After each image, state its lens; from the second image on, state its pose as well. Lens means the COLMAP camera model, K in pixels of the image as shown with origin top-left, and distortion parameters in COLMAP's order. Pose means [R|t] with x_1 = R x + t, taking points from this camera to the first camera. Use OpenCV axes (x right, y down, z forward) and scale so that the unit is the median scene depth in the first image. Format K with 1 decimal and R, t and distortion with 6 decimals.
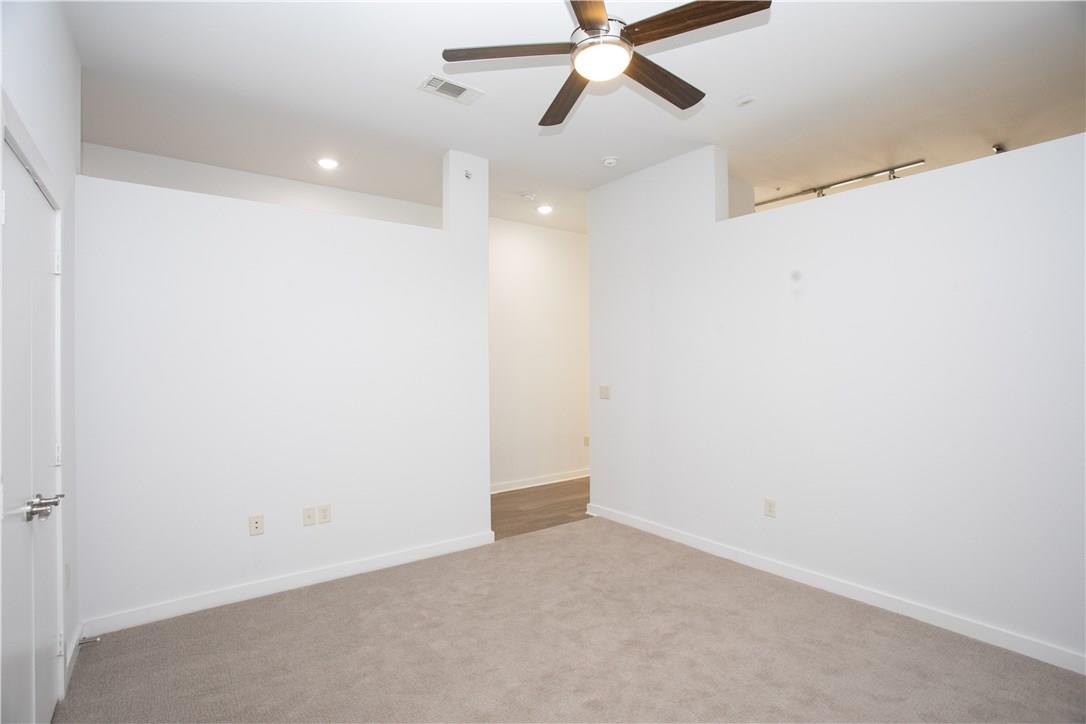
lens RADIAL K [[523.0, 0, 533.2], [0, 523.0, 363.1], [0, 0, 1]] dist [-0.070882, 0.036383]
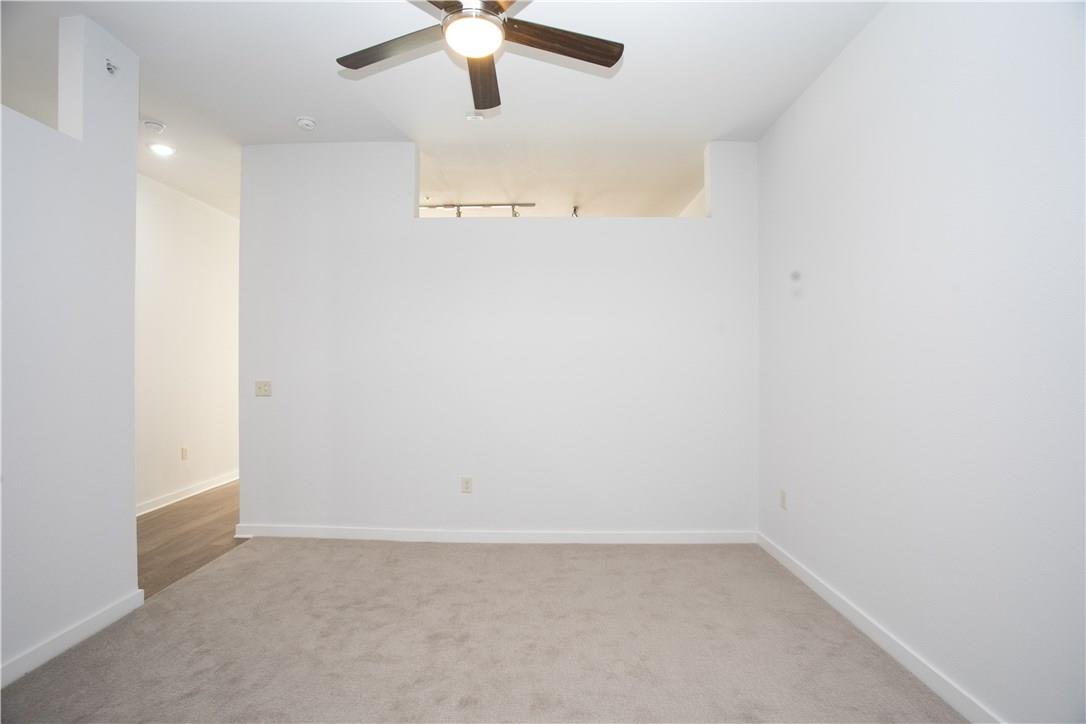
lens RADIAL K [[523.0, 0, 533.2], [0, 523.0, 363.1], [0, 0, 1]] dist [-0.070882, 0.036383]
pose [[0.617516, 0.007102, 0.786526, -0.320924], [-0.006461, 0.999971, -0.003956, 0.019932], [-0.786532, -0.002639, 0.617544, 0.178410]]
